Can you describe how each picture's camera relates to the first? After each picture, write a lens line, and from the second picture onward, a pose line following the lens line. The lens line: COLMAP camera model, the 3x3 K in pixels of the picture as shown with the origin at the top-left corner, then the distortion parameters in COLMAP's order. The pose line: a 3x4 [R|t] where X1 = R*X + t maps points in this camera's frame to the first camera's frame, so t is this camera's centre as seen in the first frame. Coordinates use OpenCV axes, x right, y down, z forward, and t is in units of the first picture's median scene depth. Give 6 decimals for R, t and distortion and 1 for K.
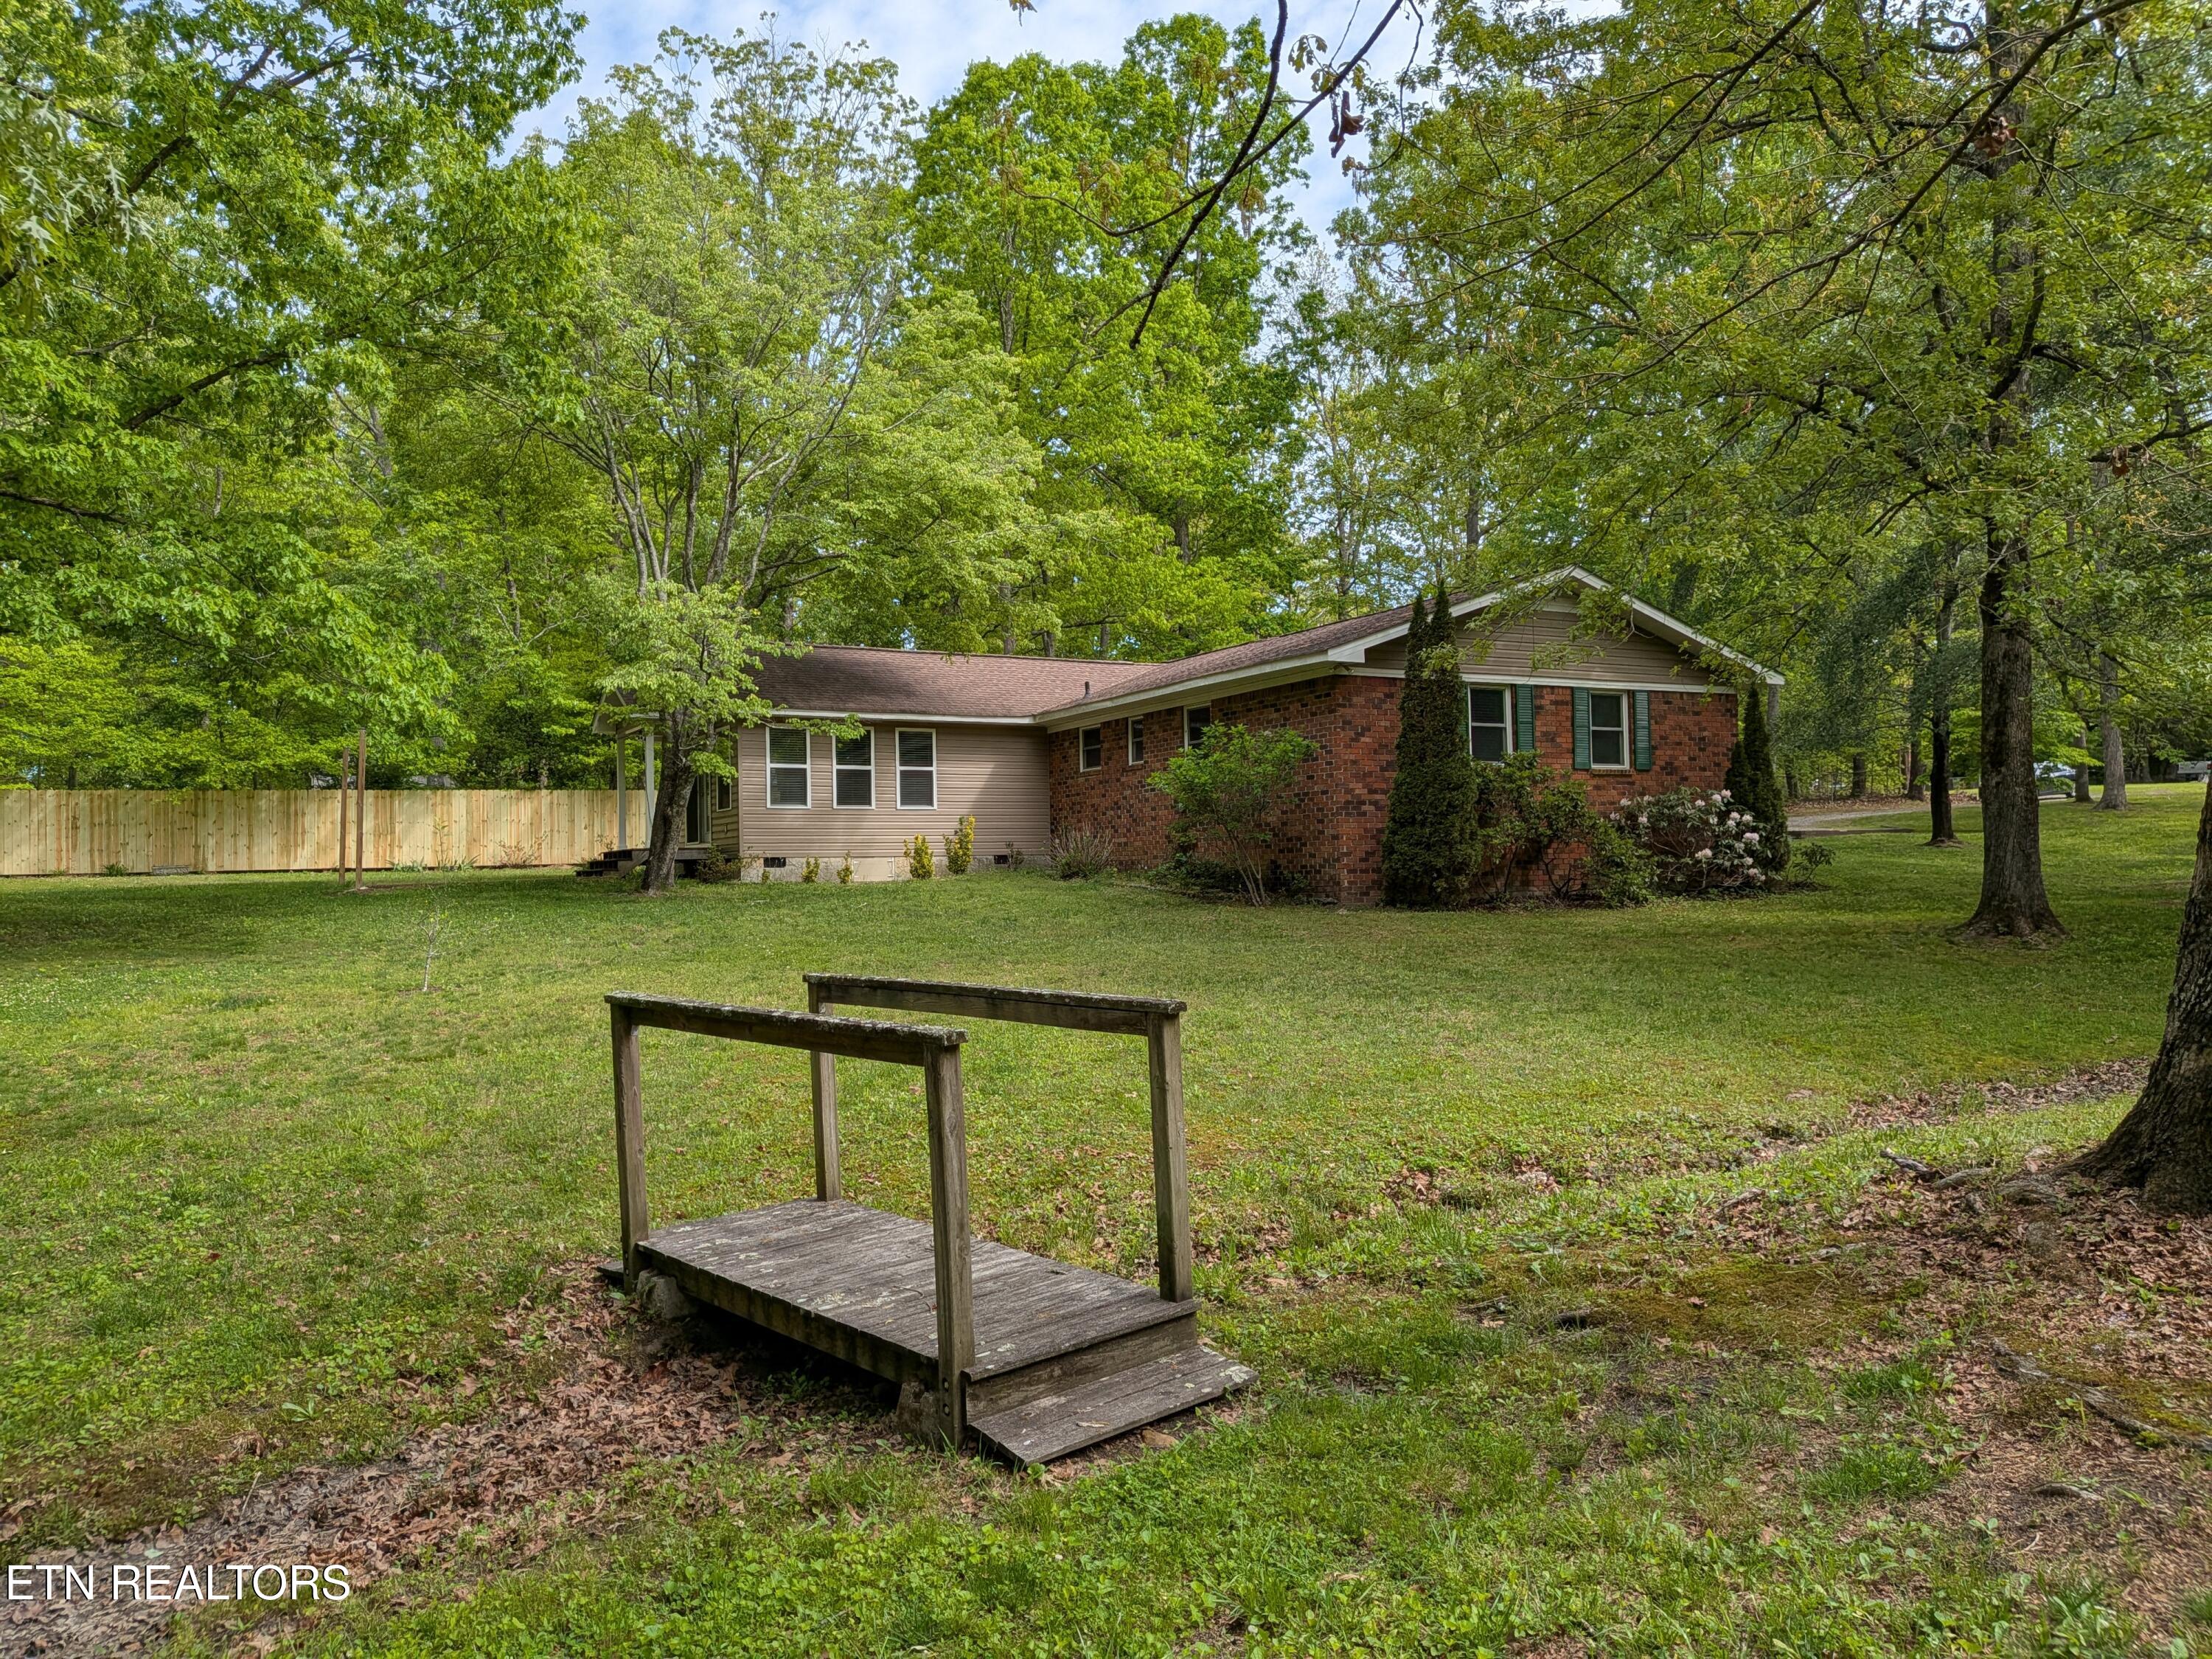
lens RADIAL K [[1585.2, 0, 1106.0], [0, 1585.2, 829.5], [0, 0, 1]] dist [0.072809, -0.106672]
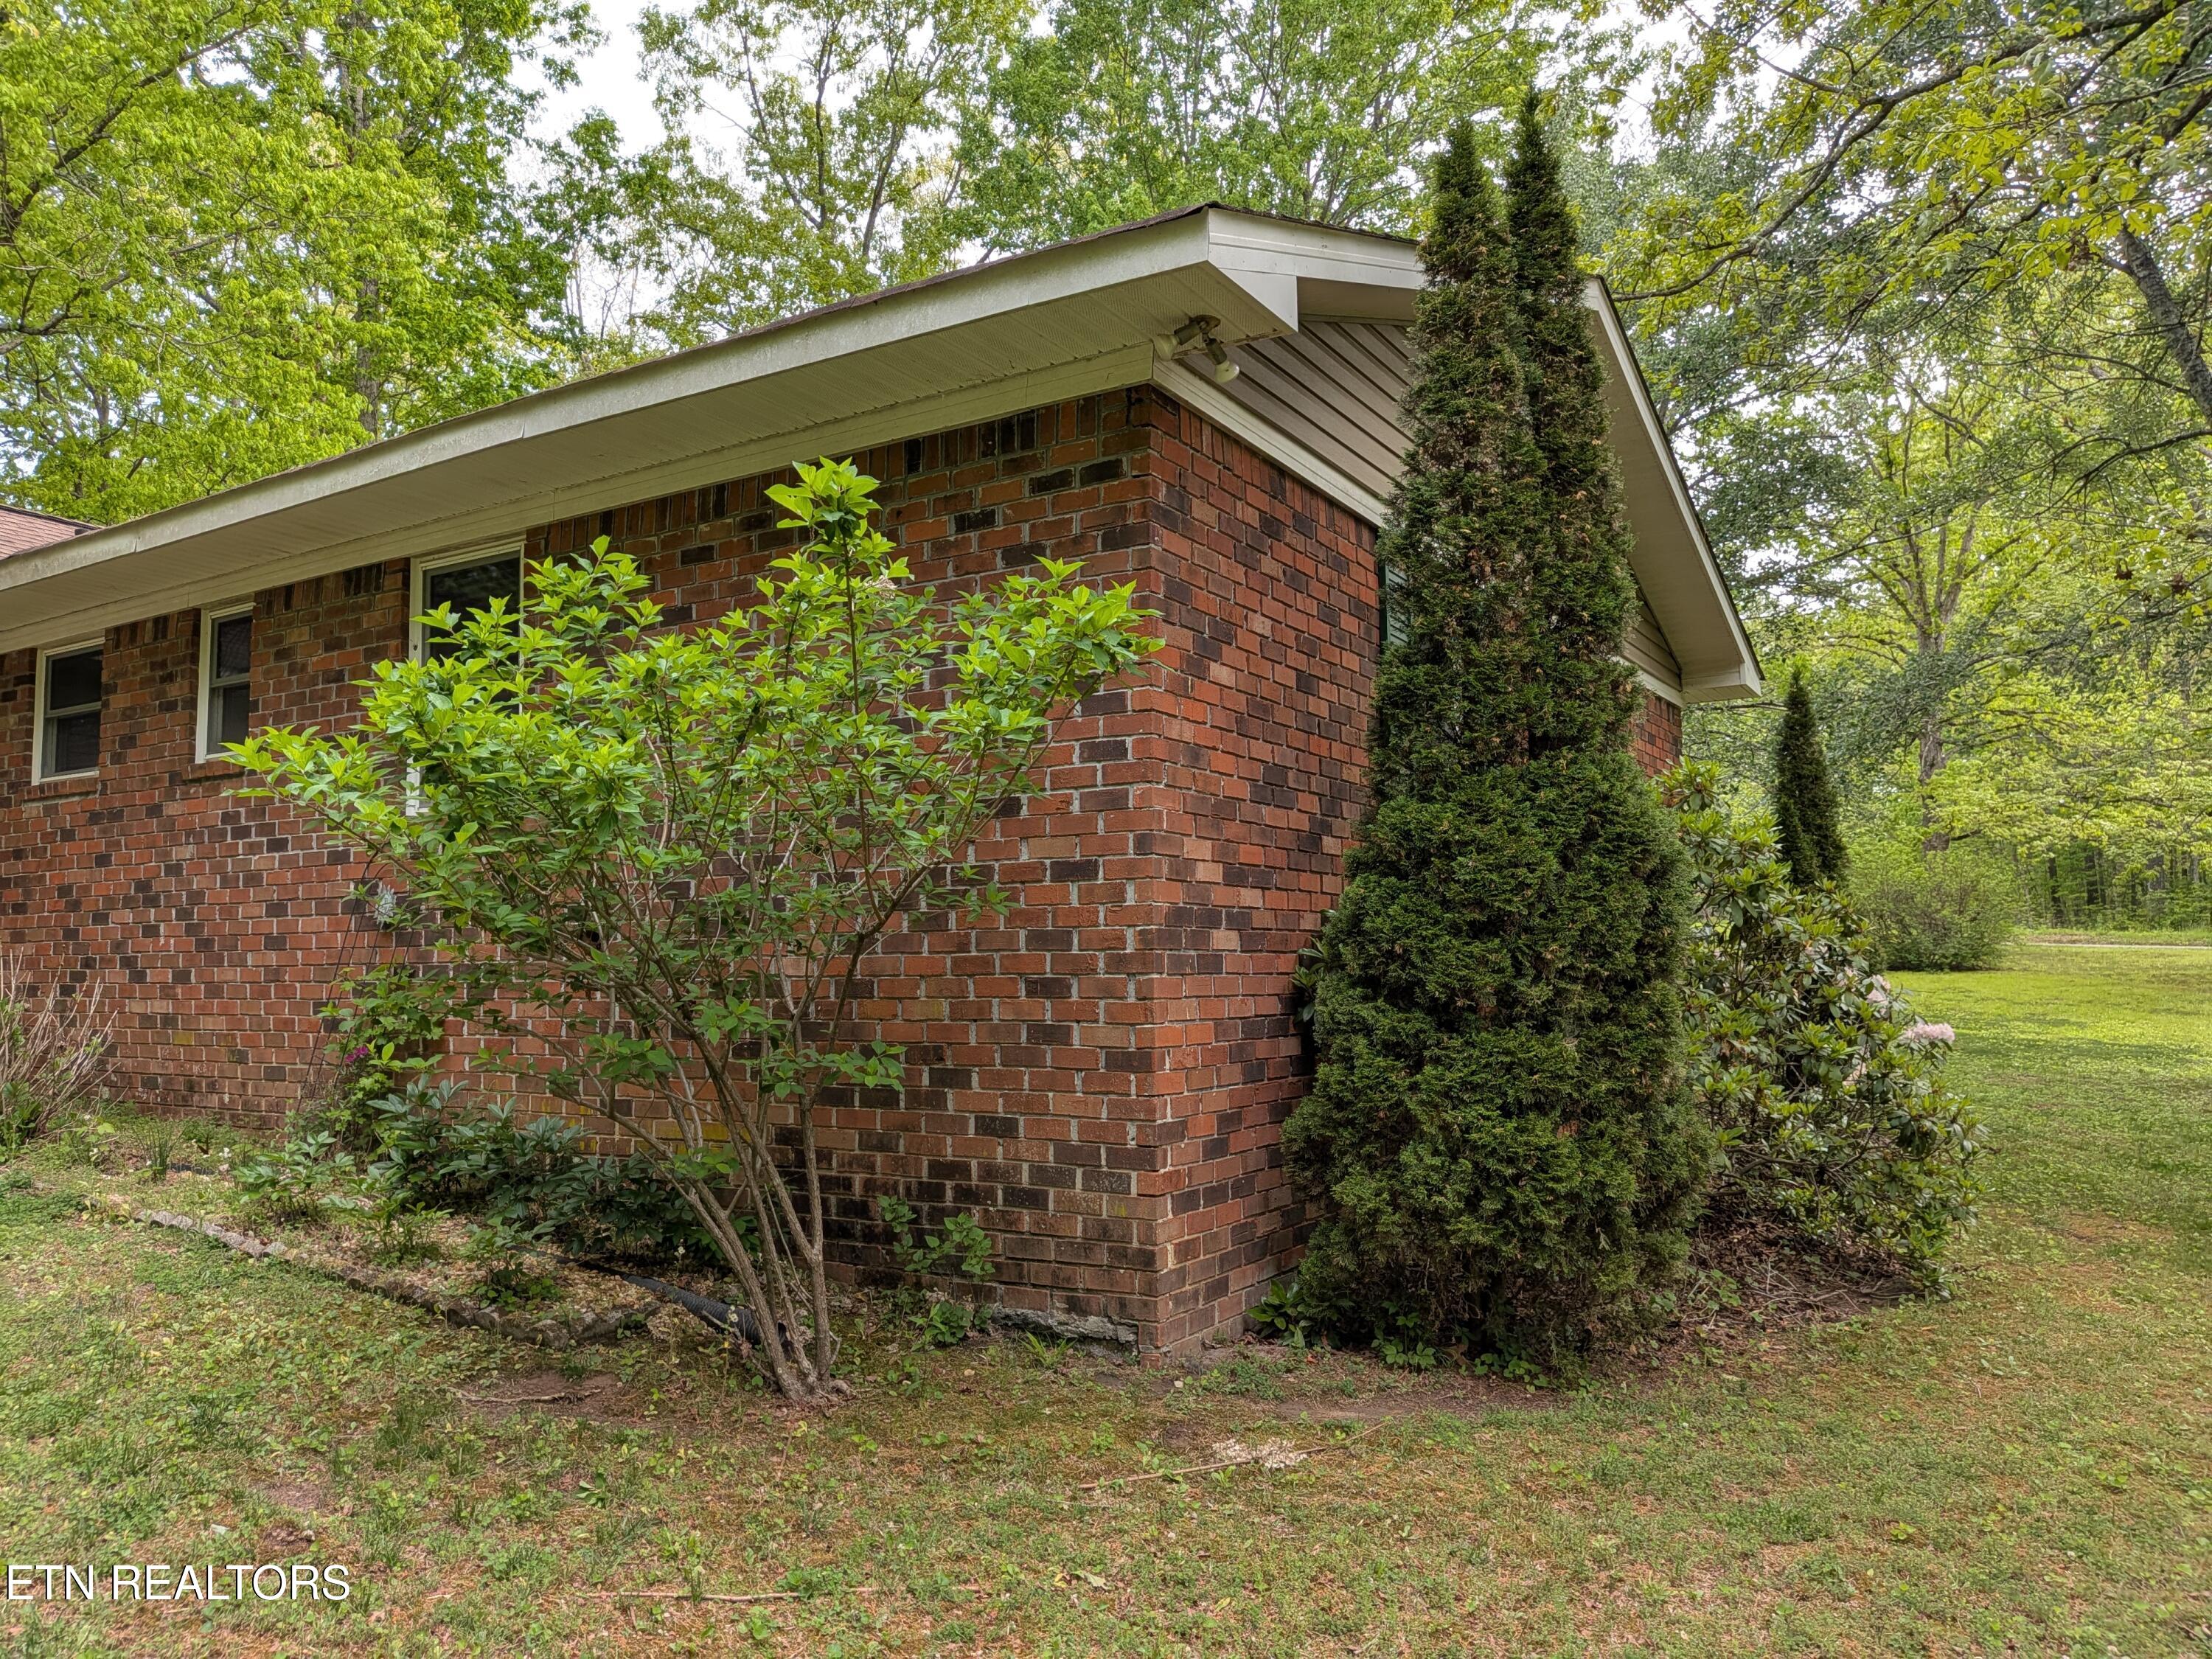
lens RADIAL K [[1585.2, 0, 1106.0], [0, 1585.2, 829.5], [0, 0, 1]] dist [0.072809, -0.106672]
pose [[0.874787, 0.056460, 0.481207, 0.020596], [-0.026842, 0.997309, -0.068220, -0.010754], [-0.483764, 0.046761, 0.873948, 0.636970]]
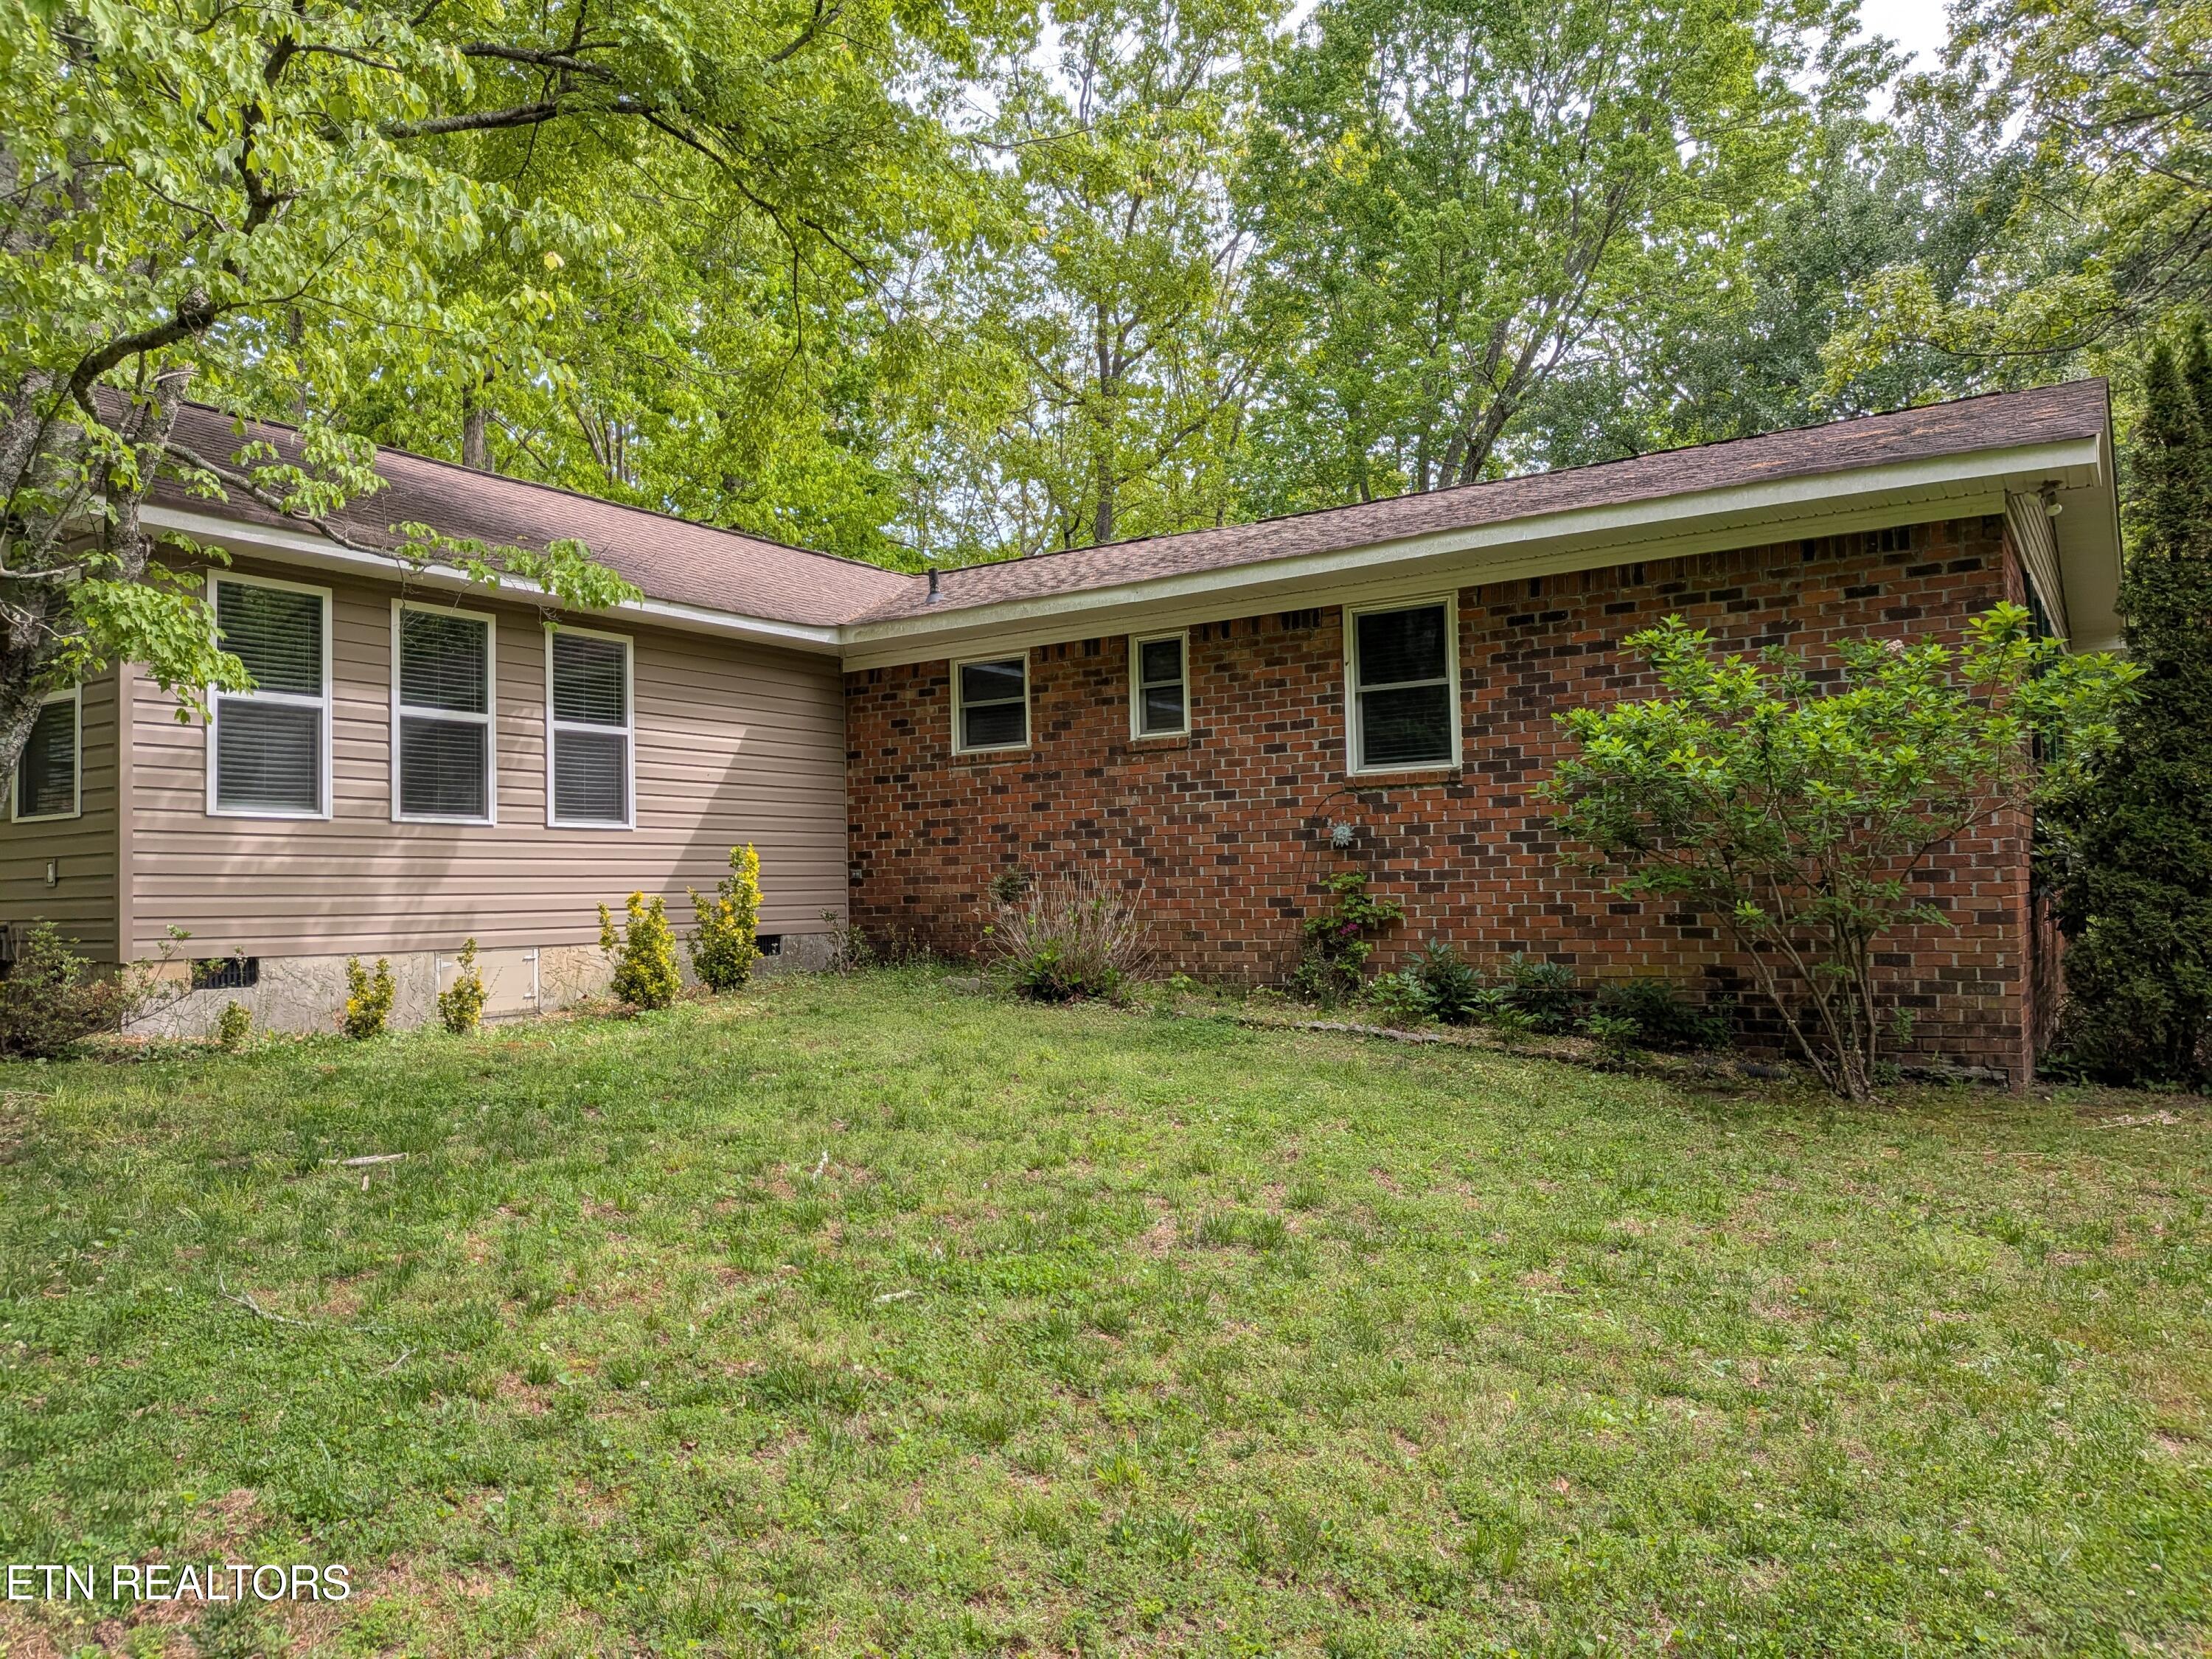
lens RADIAL K [[1540.4, 0, 1107.2], [0, 1540.4, 807.3], [0, 0, 1]] dist [0.006762, -0.059564]
pose [[0.908275, 0.025963, 0.417567, -0.169664], [-0.012562, 0.999315, -0.034809, -0.005588], [-0.418184, 0.026371, 0.907979, 0.597672]]
